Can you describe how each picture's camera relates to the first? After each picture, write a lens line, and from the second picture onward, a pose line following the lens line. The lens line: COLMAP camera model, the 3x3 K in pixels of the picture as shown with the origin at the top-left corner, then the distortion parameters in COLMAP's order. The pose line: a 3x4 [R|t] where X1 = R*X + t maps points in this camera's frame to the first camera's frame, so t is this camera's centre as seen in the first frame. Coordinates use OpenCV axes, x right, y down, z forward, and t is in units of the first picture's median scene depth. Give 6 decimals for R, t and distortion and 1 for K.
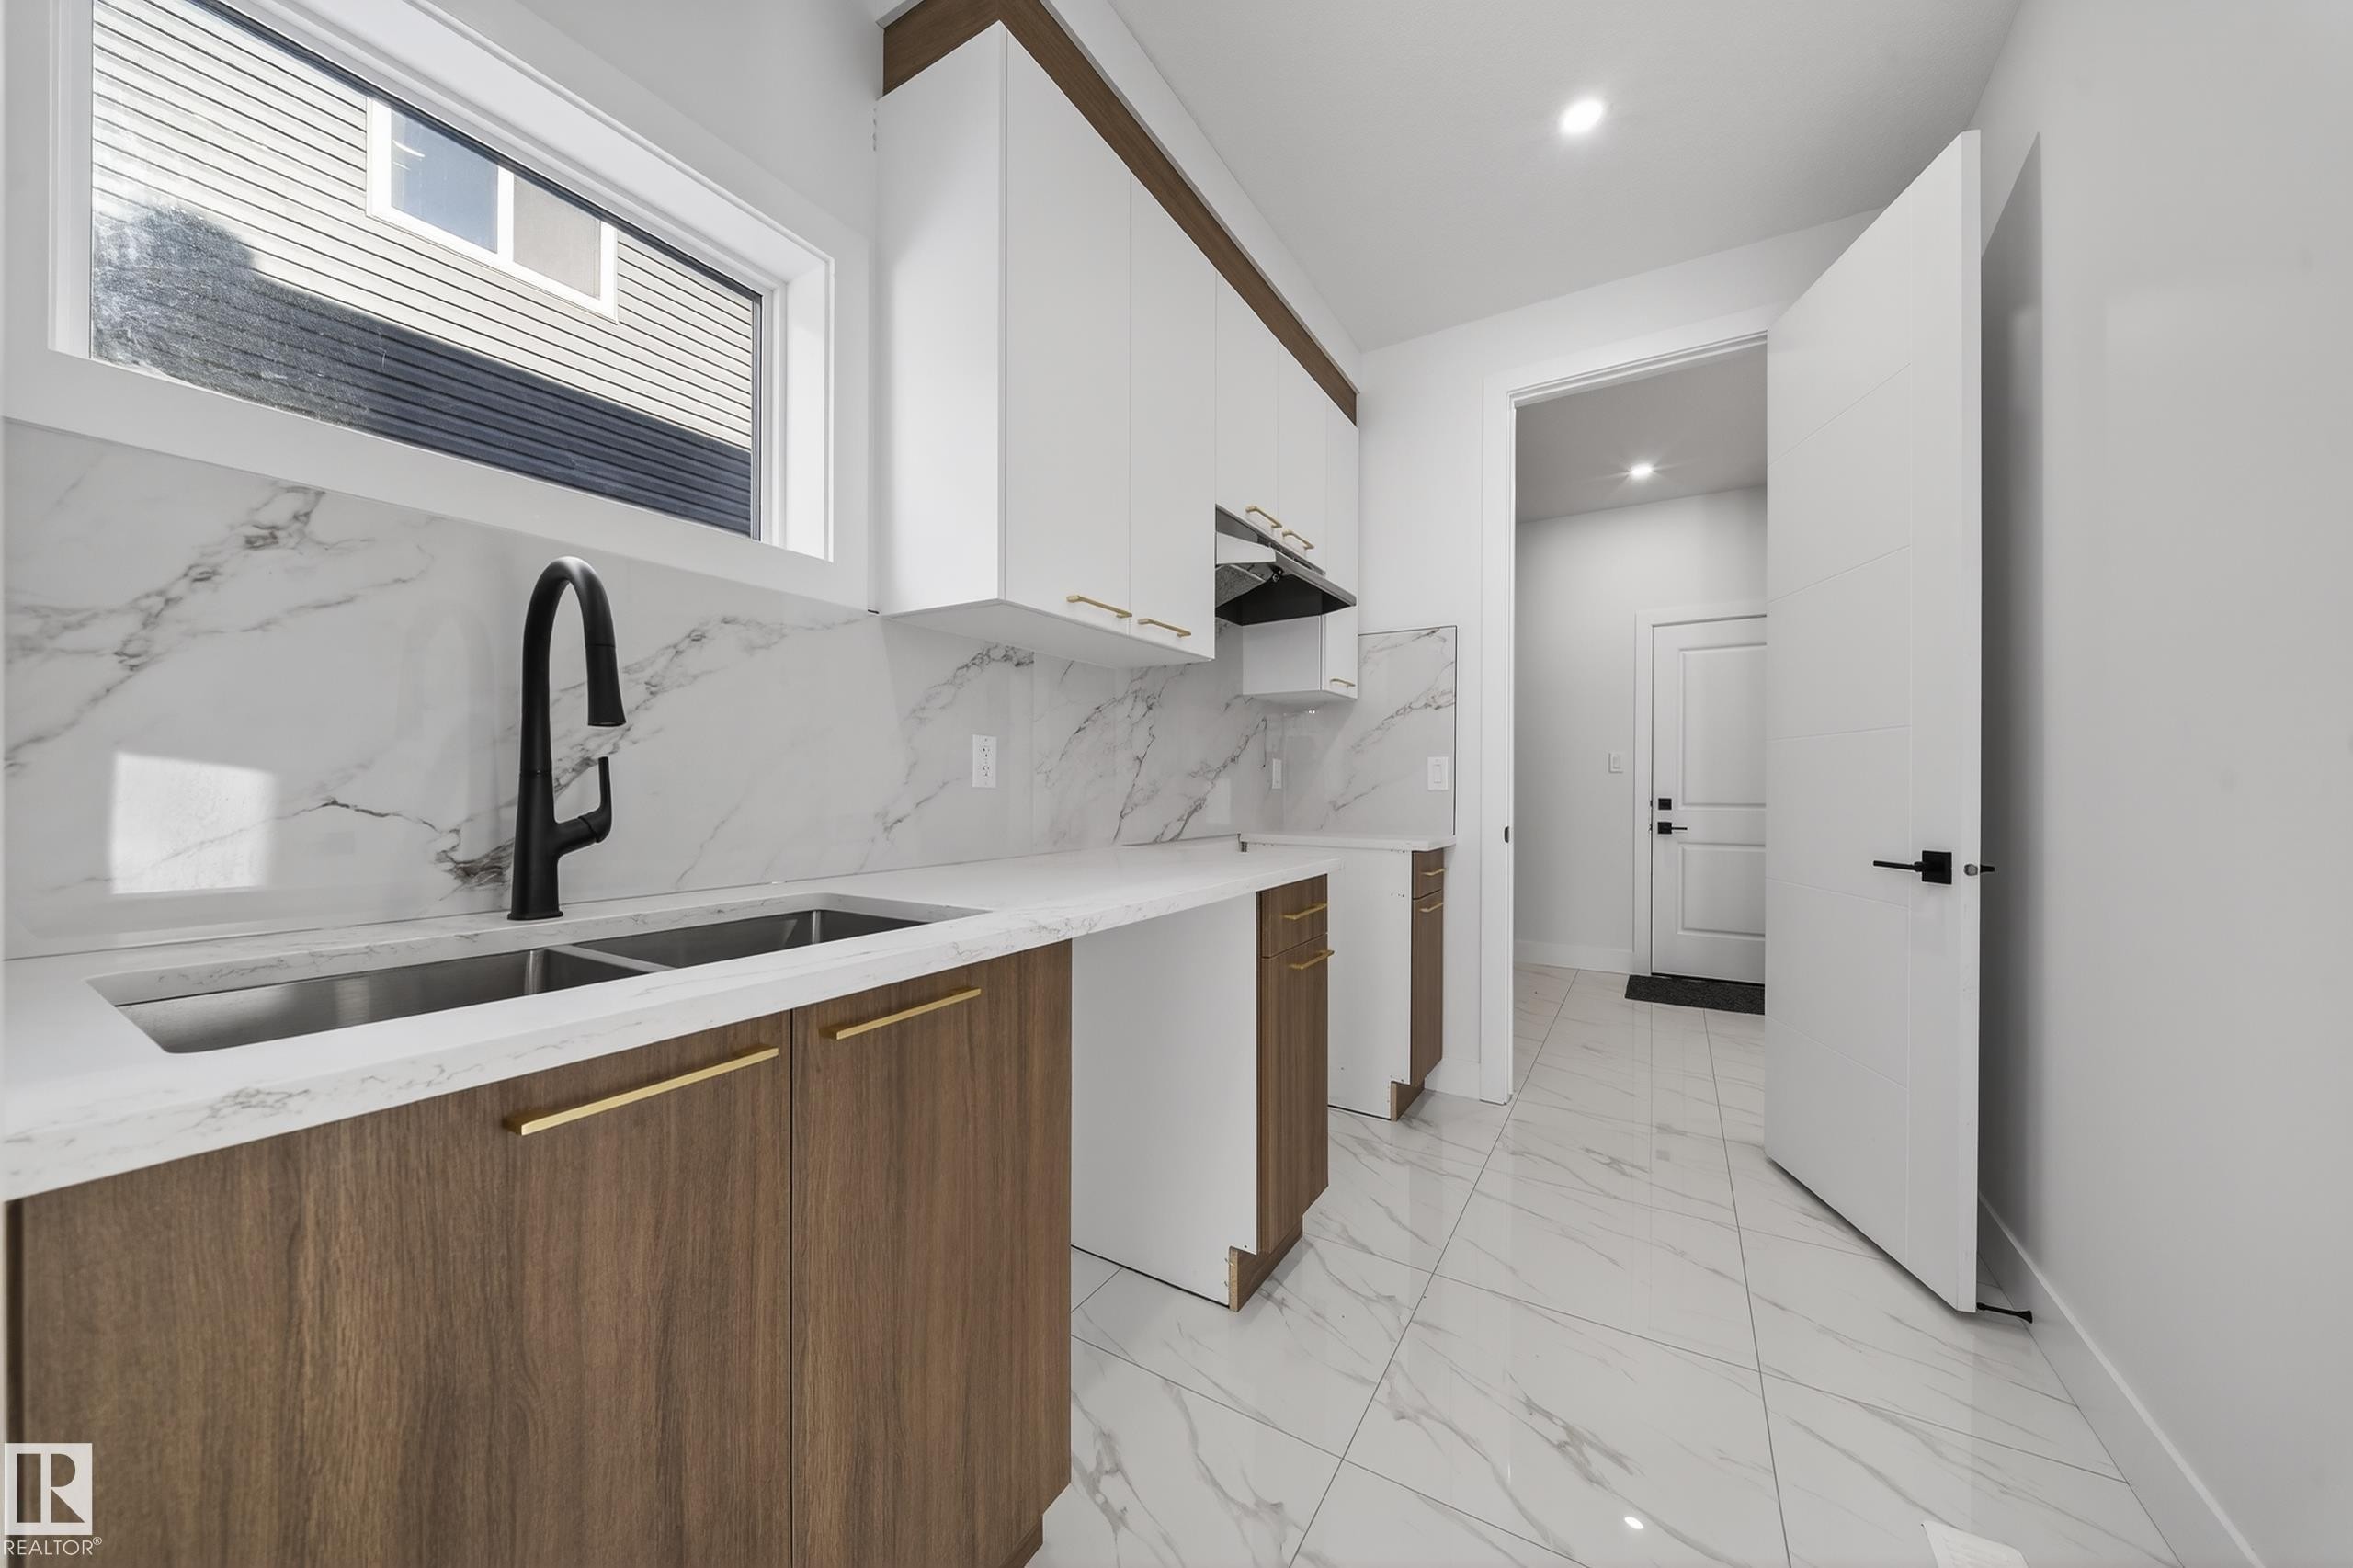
lens RADIAL K [[810.1, 0, 1181.9], [0, 810.1, 786.9], [0, 0, 1]] dist [-0.000217, -0.003294]
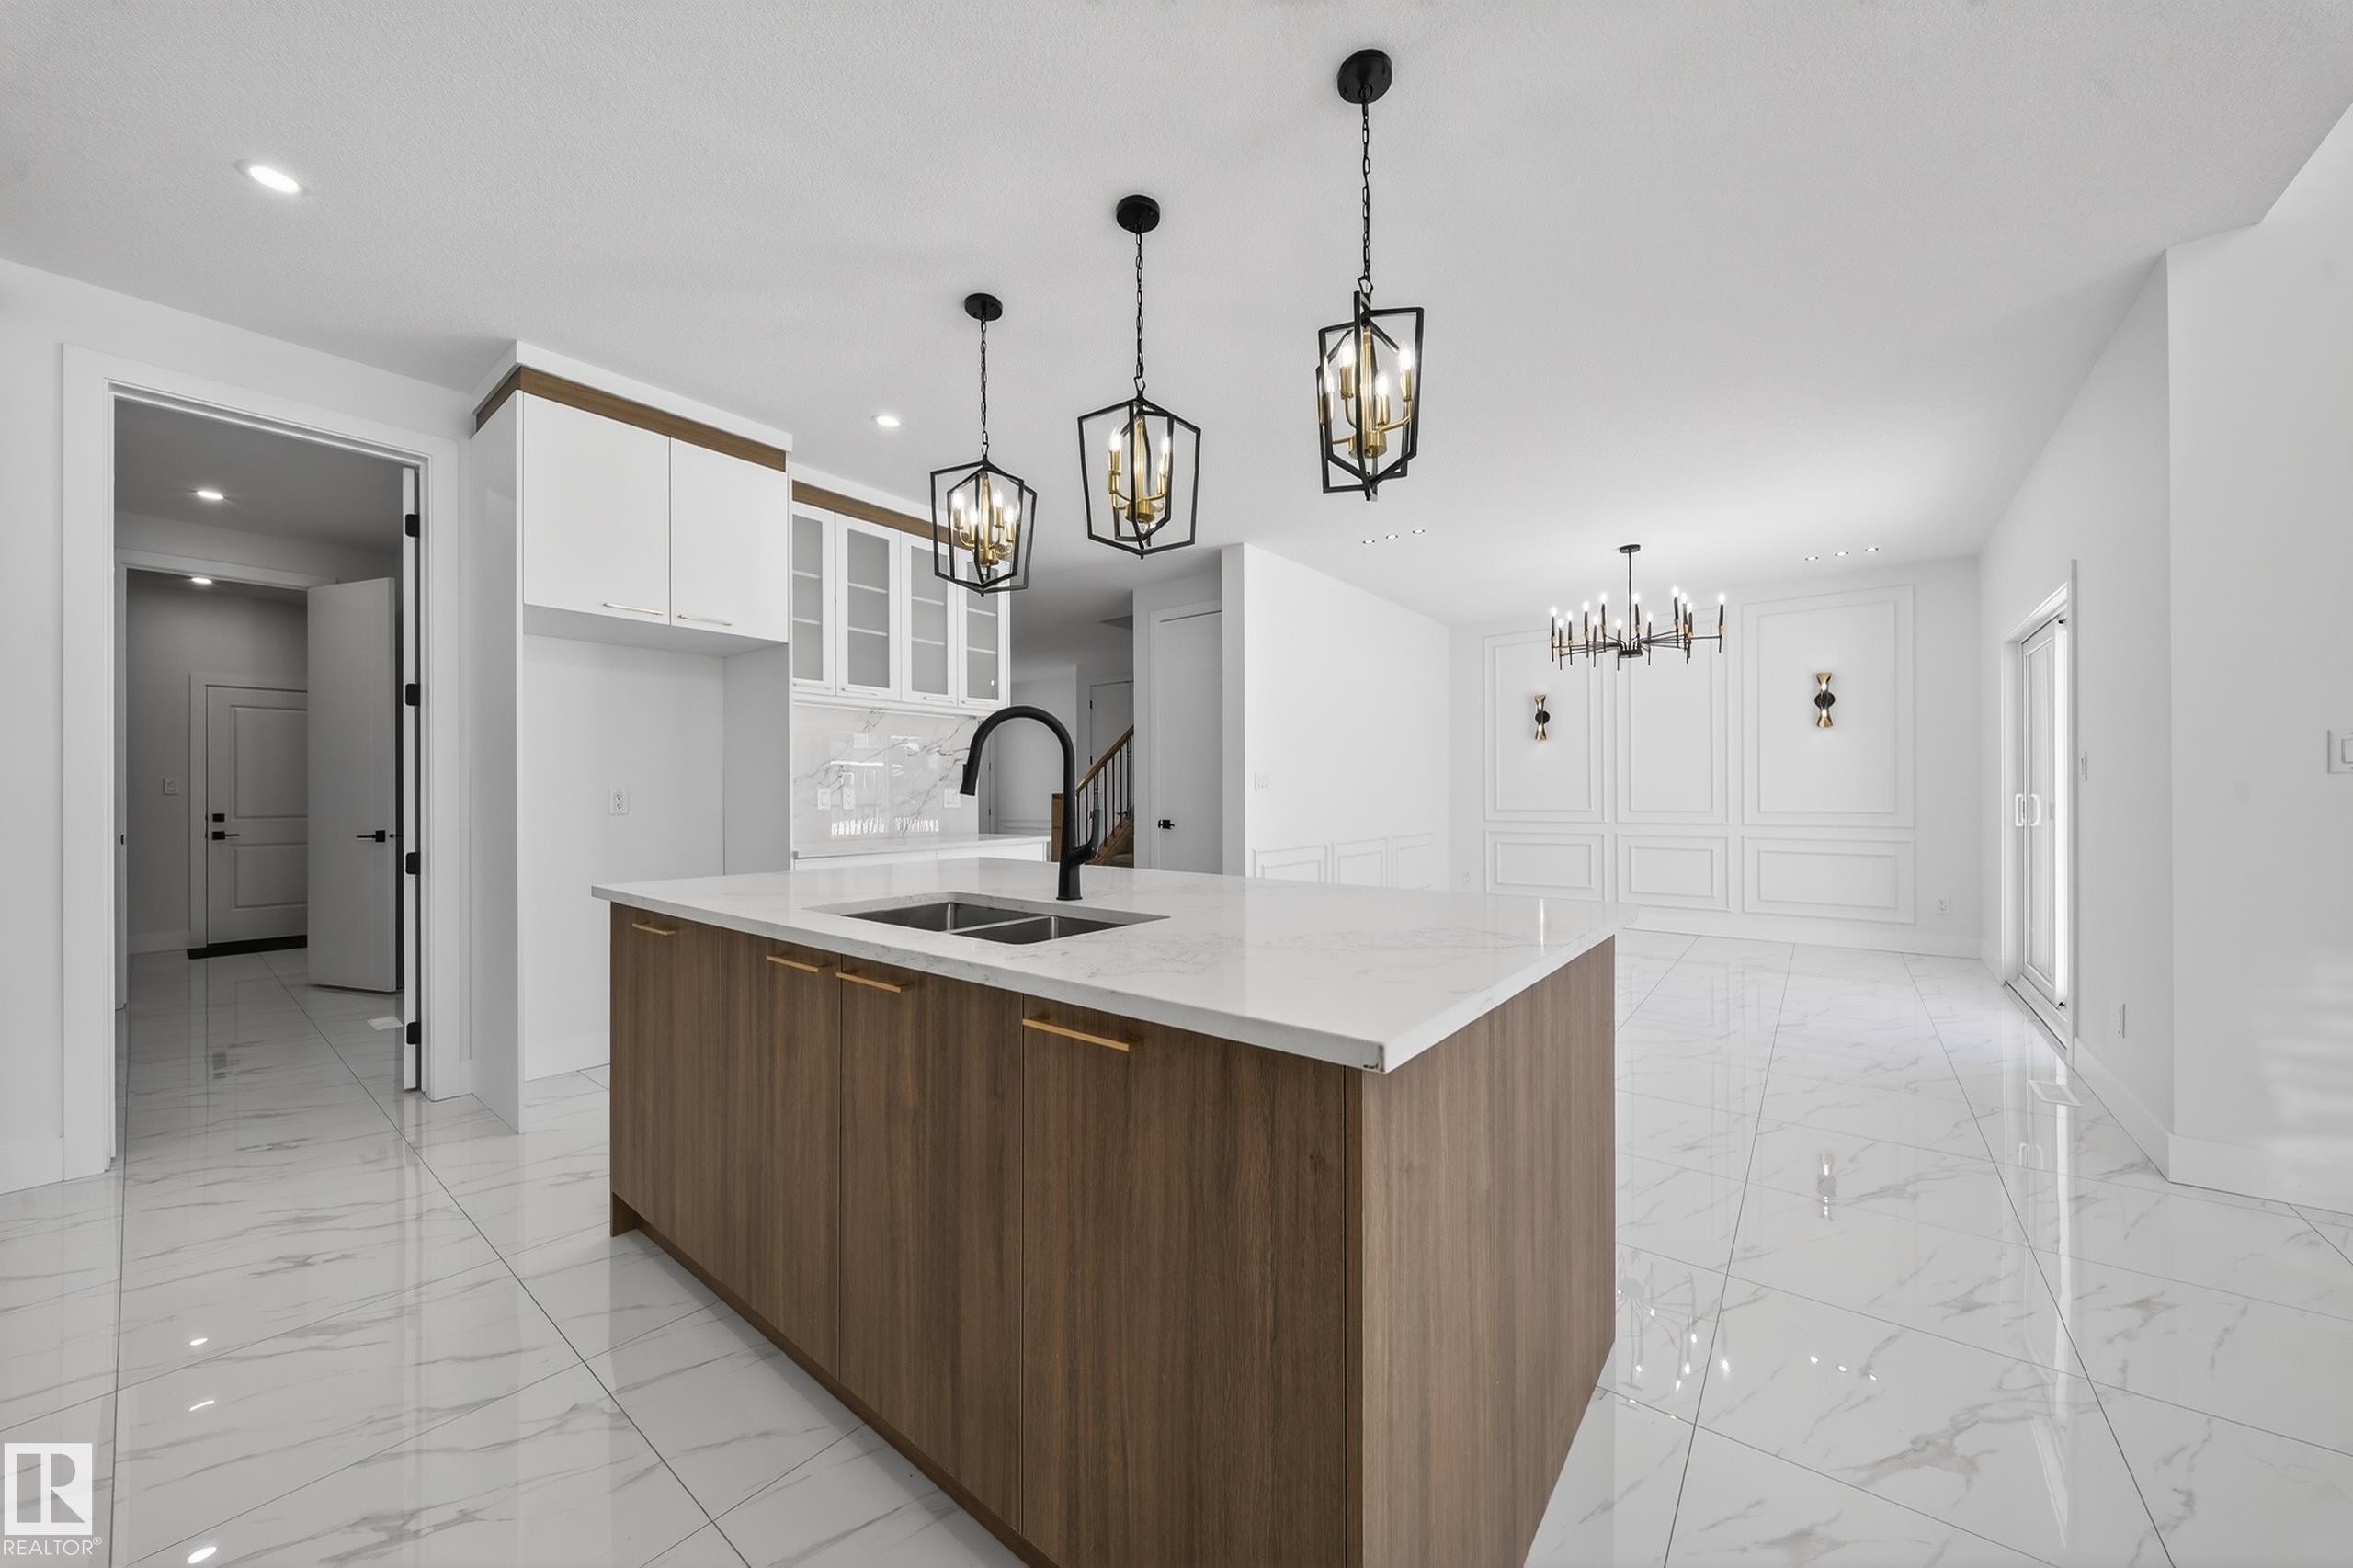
lens RADIAL K [[815.5, 0, 1164.8], [0, 815.5, 791.9], [0, 0, 1]] dist [0.002347, -0.000004]
pose [[0.133062, -0.000952, 0.991107, -0.567954], [0.004119, 0.999991, 0.000407, -0.016932], [-0.991099, 0.004029, 0.133065, -0.777553]]
